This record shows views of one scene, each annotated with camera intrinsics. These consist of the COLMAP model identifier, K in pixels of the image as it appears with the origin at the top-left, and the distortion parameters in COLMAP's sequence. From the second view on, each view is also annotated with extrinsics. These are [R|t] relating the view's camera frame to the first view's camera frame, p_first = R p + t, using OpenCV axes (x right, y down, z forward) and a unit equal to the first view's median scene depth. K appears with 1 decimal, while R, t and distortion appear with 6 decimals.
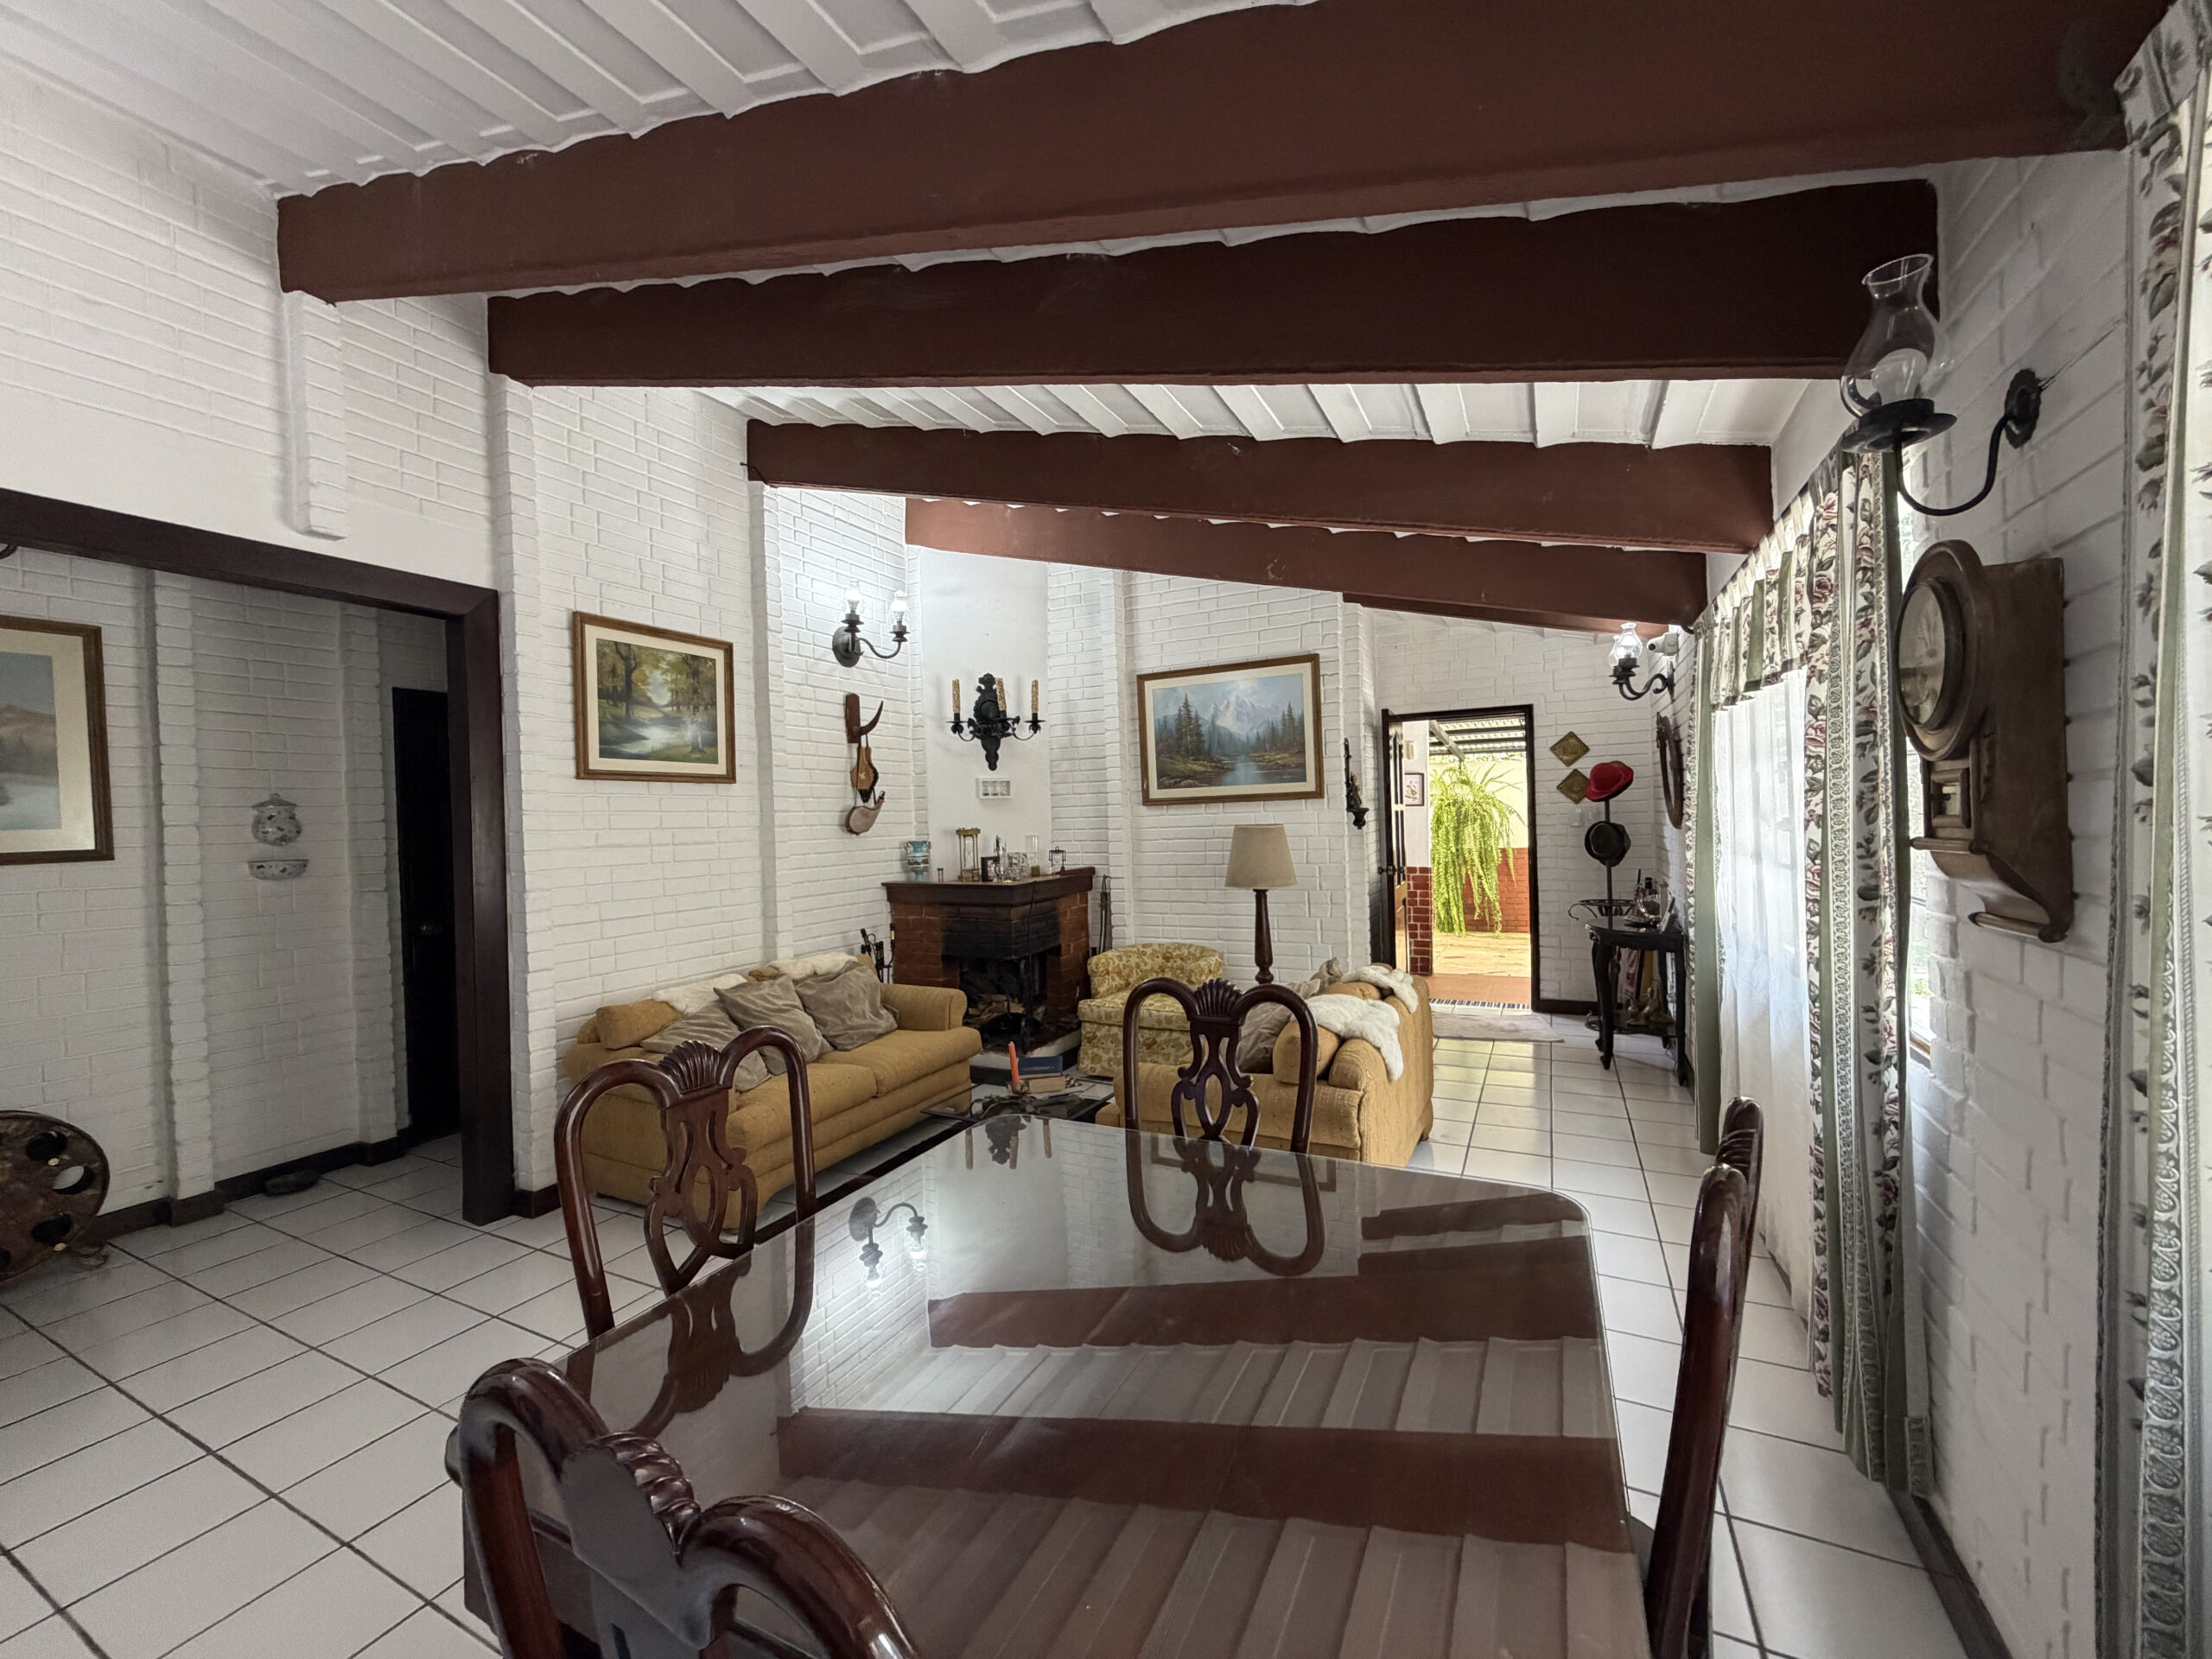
lens RADIAL K [[884.6, 0, 1098.8], [0, 884.6, 829.9], [0, 0, 1]] dist [0.006191, -0.000777]
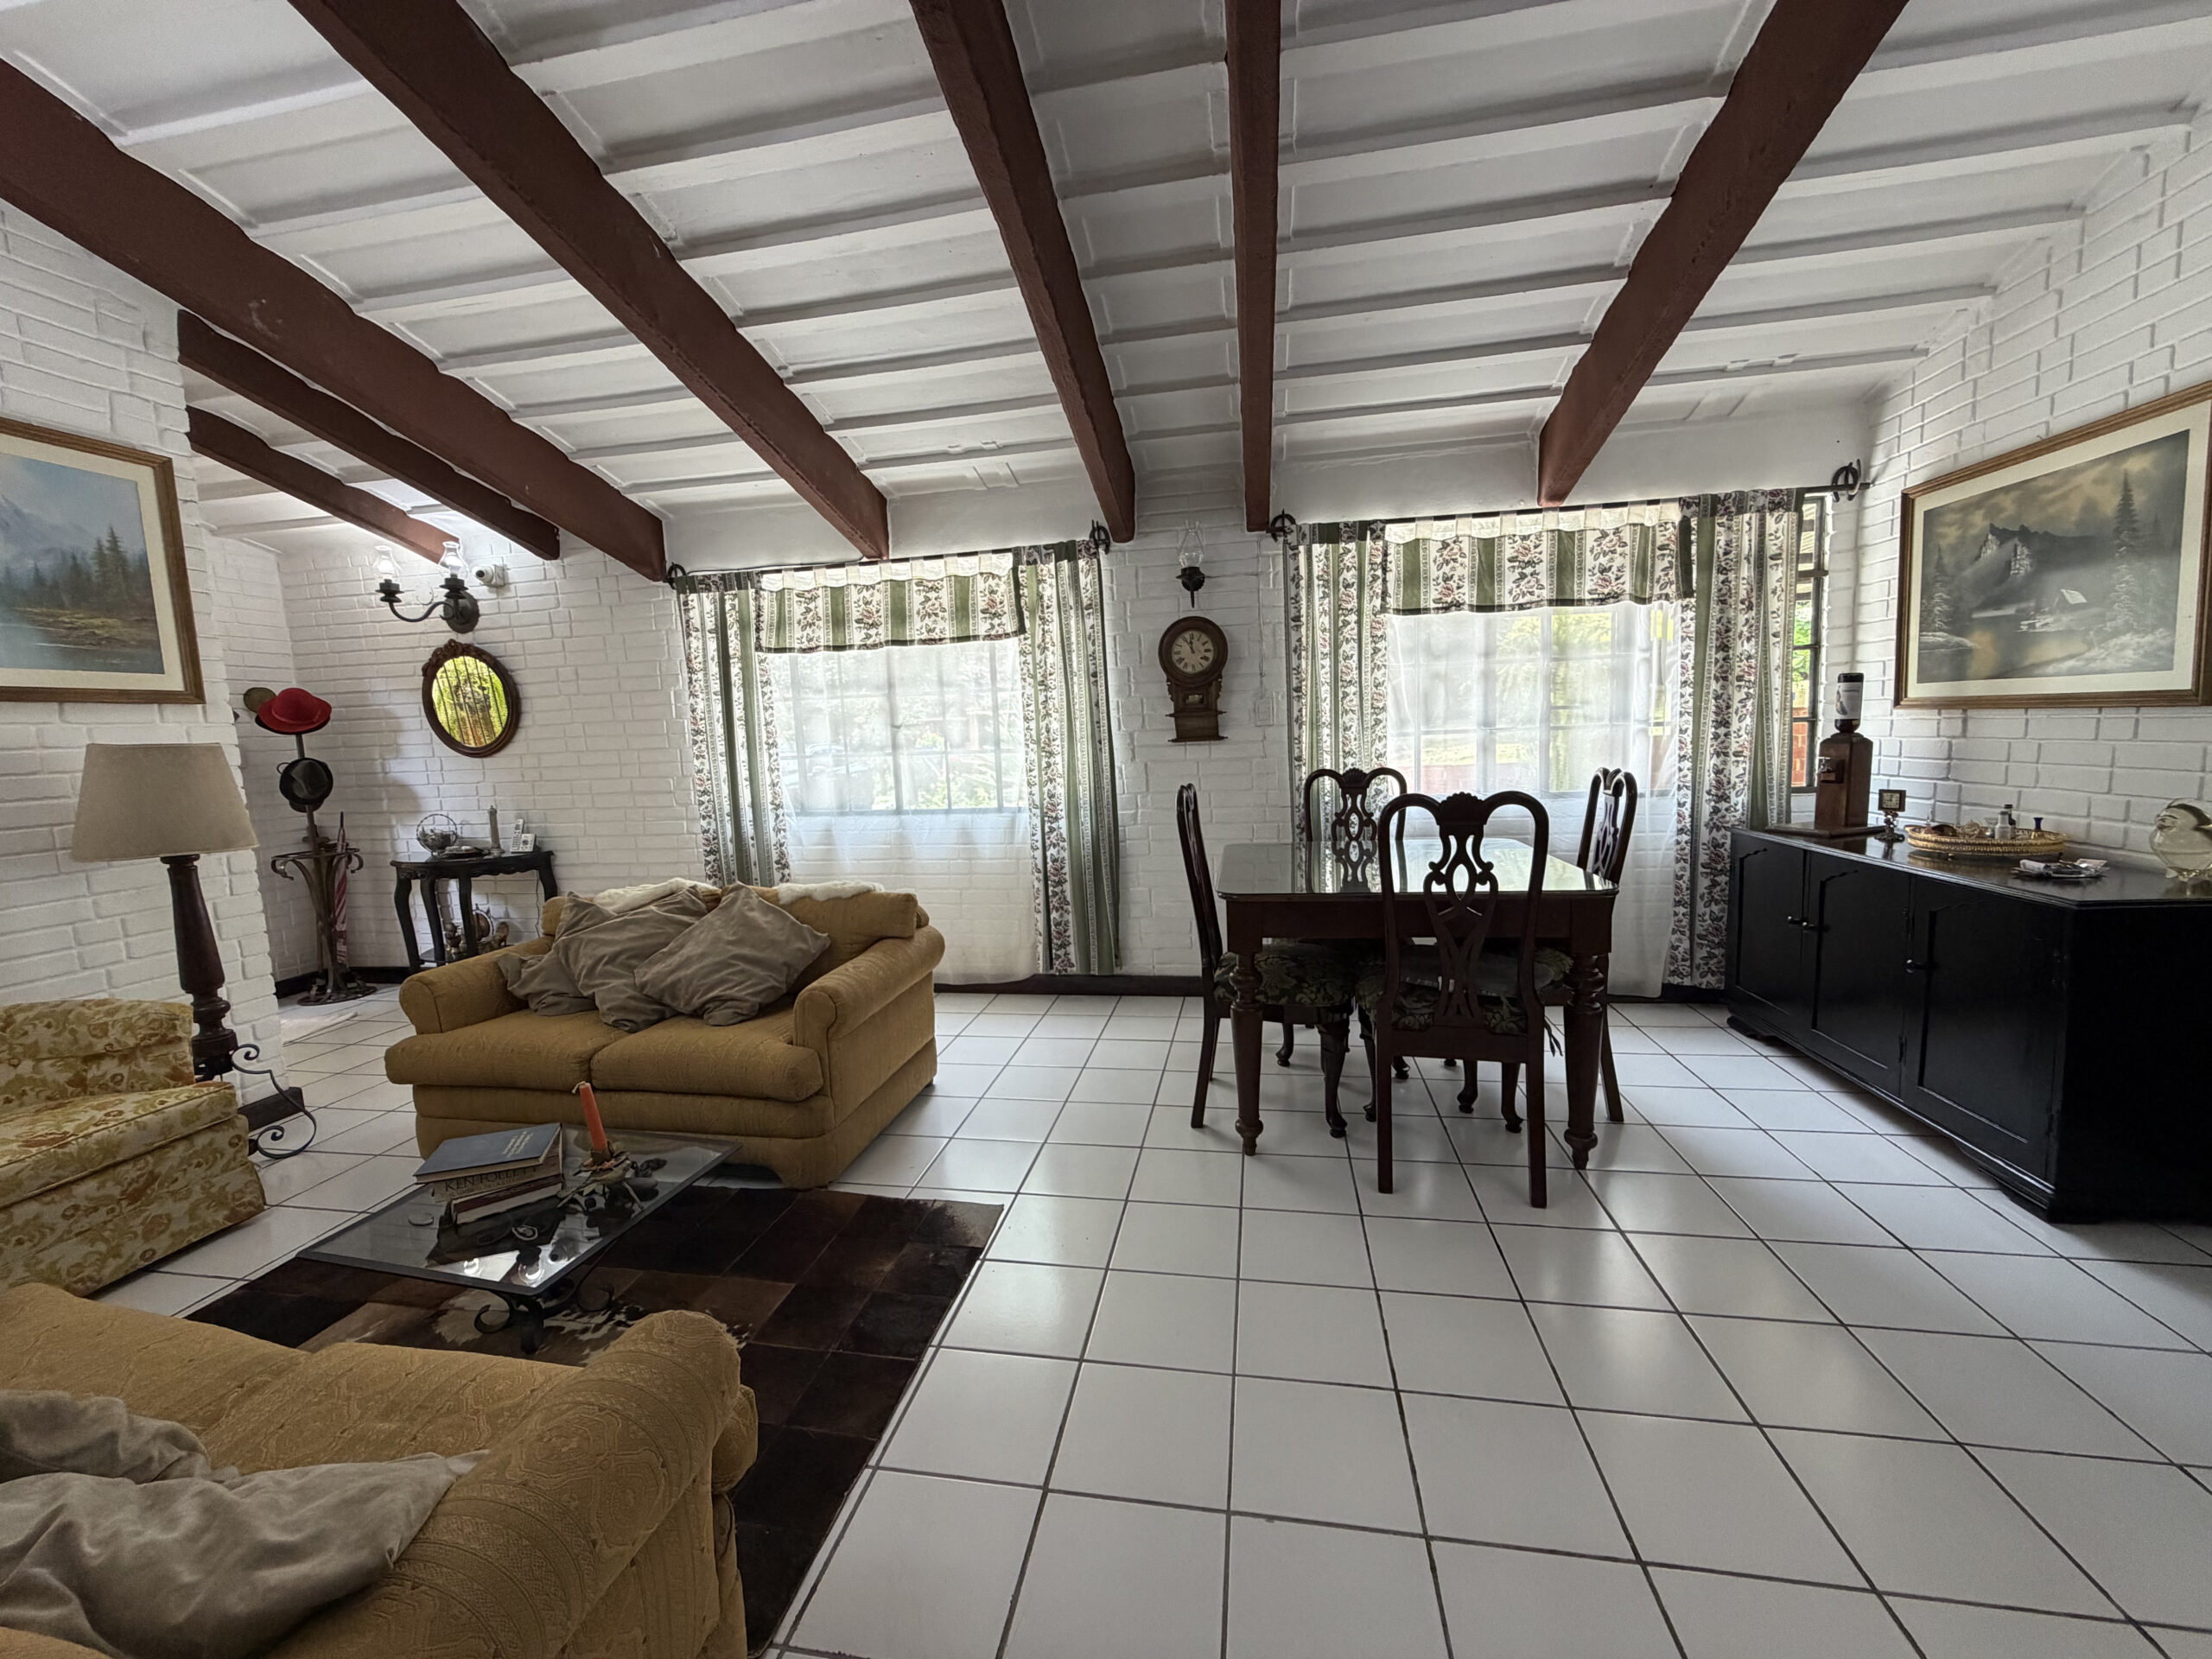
lens RADIAL K [[884.6, 0, 1099.1], [0, 884.6, 825.6], [0, 0, 1]] dist [0.006191, -0.000777]
pose [[-0.285239, -0.059215, 0.956625, -0.476558], [0.061543, 0.994898, 0.079935, 0.034061], [-0.956478, 0.081674, -0.280140, 0.544699]]
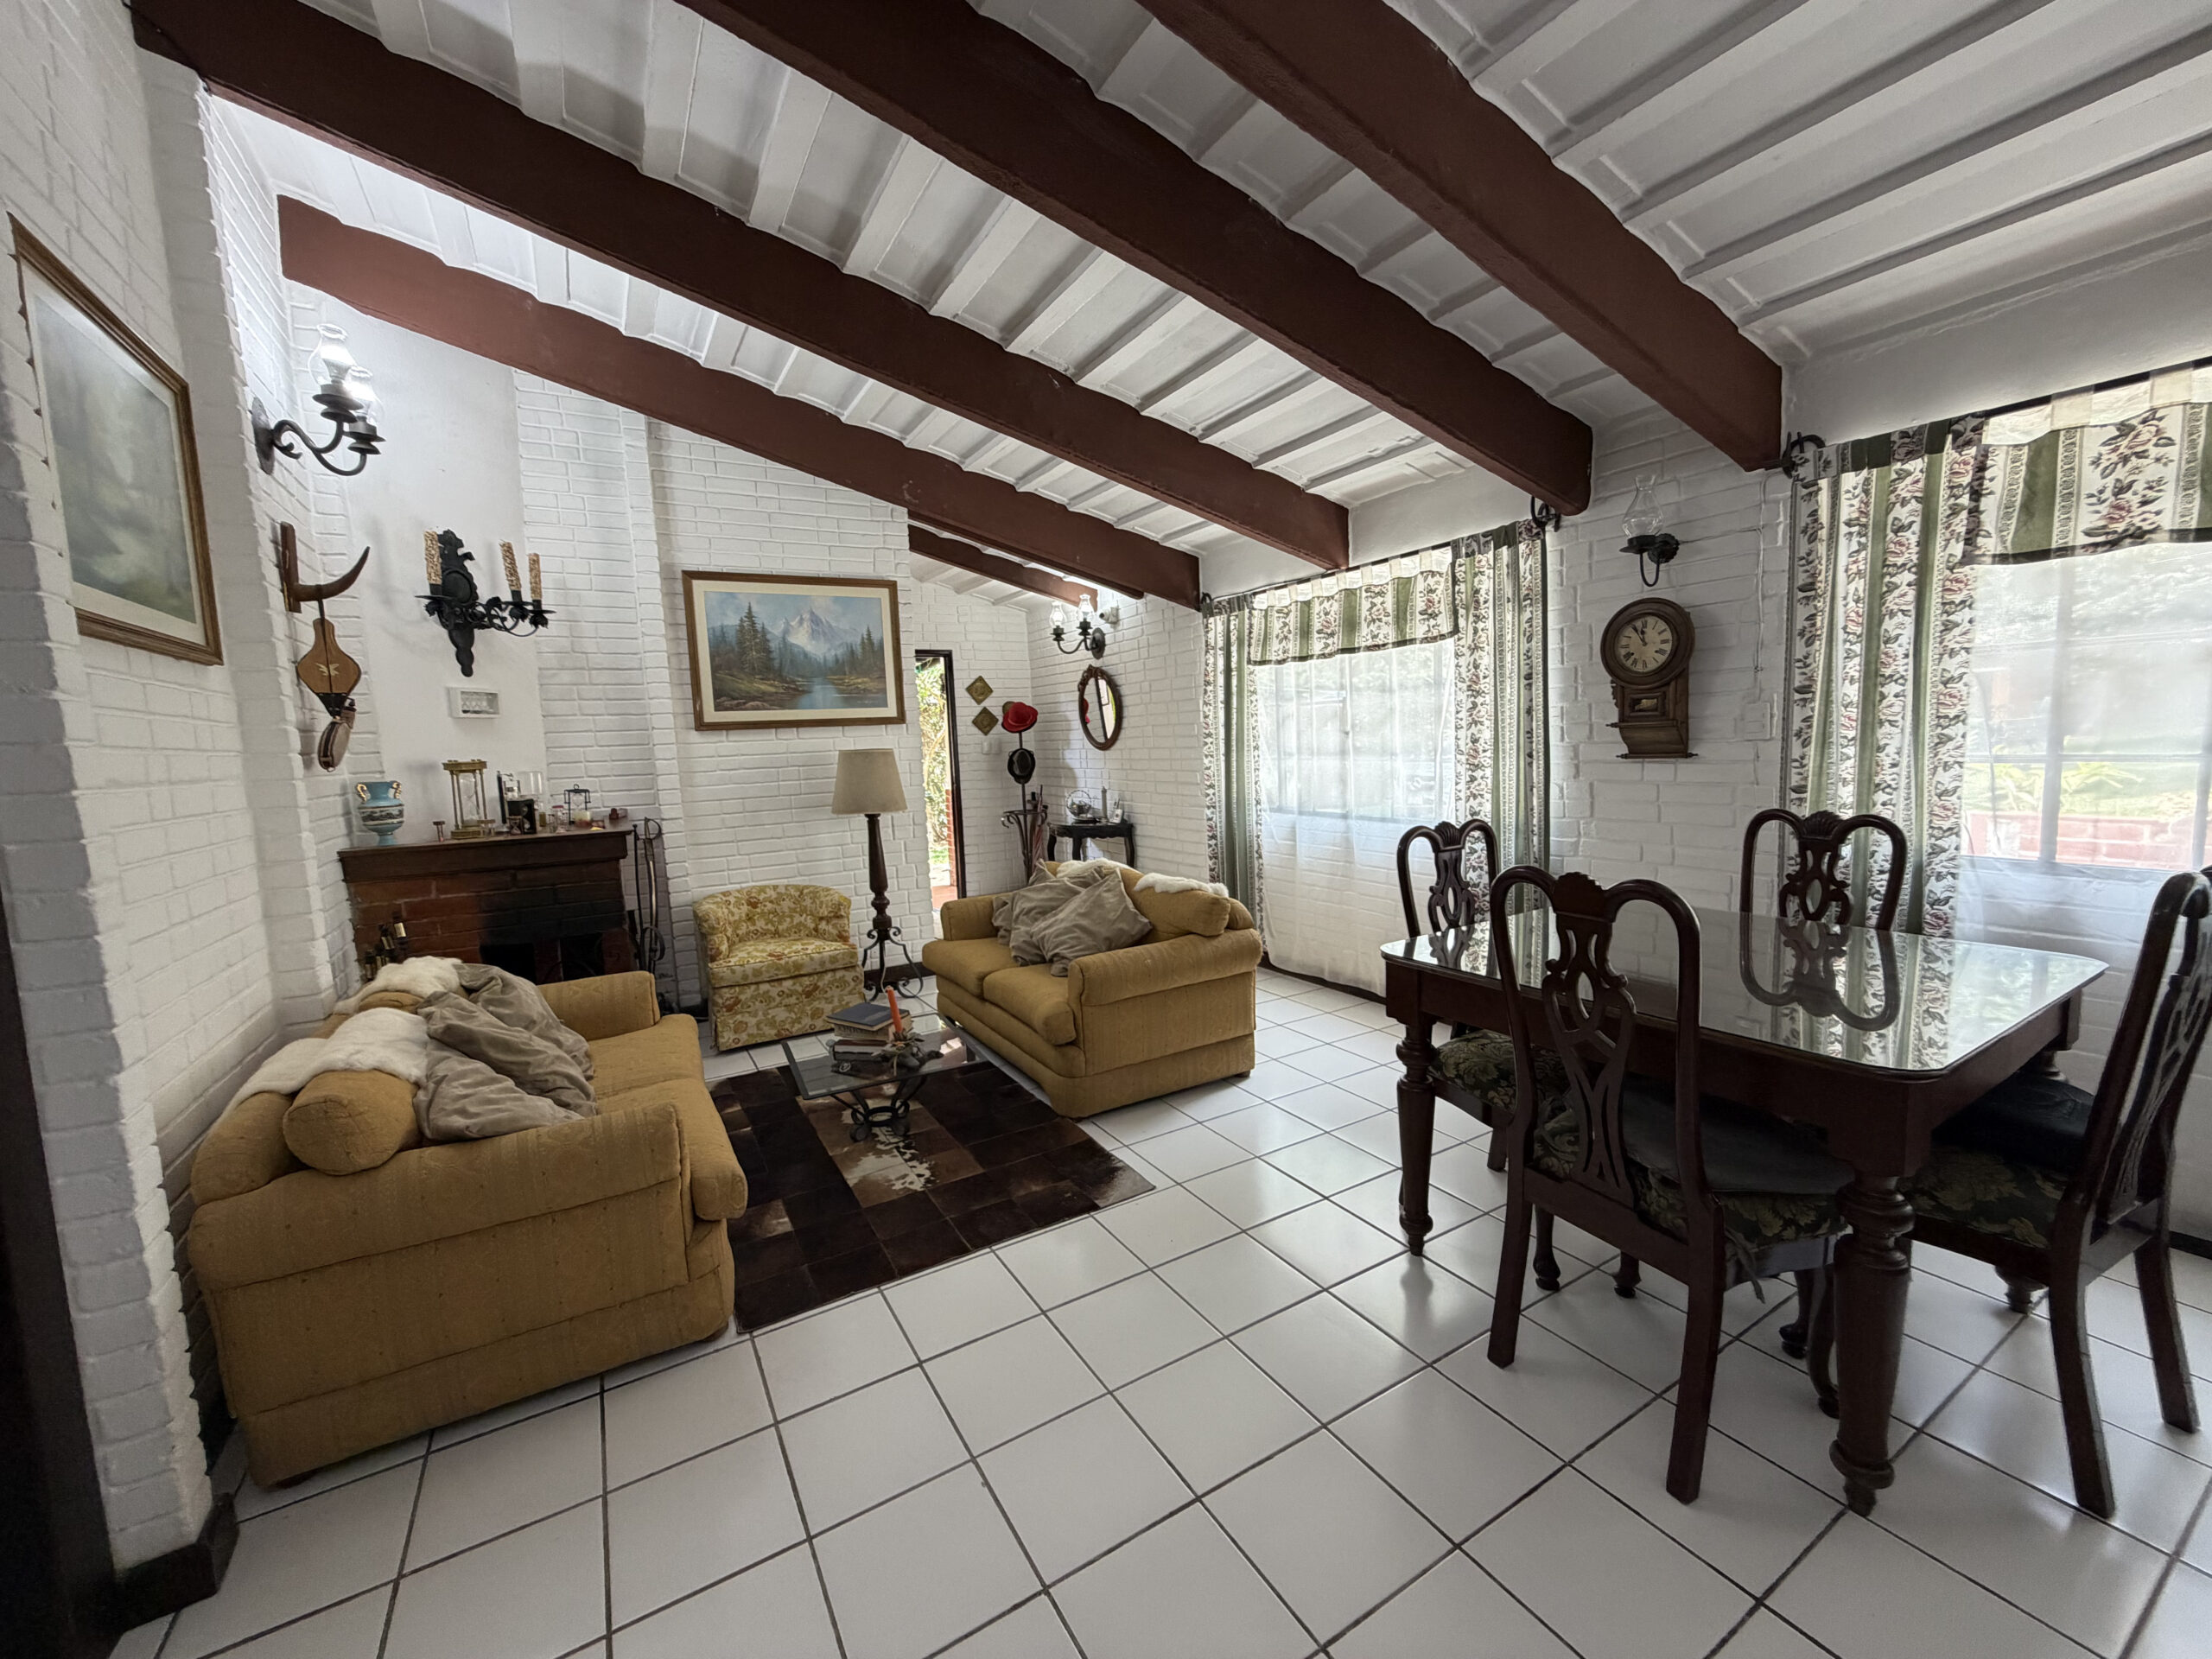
lens RADIAL K [[884.6, 0, 1099.8], [0, 884.6, 830.3], [0, 0, 1]] dist [0.006191, -0.000777]
pose [[0.536767, -0.080780, 0.839854, -0.466387], [0.035162, 0.996683, 0.073392, 0.018870], [-0.842997, -0.009864, 0.537827, 0.231551]]
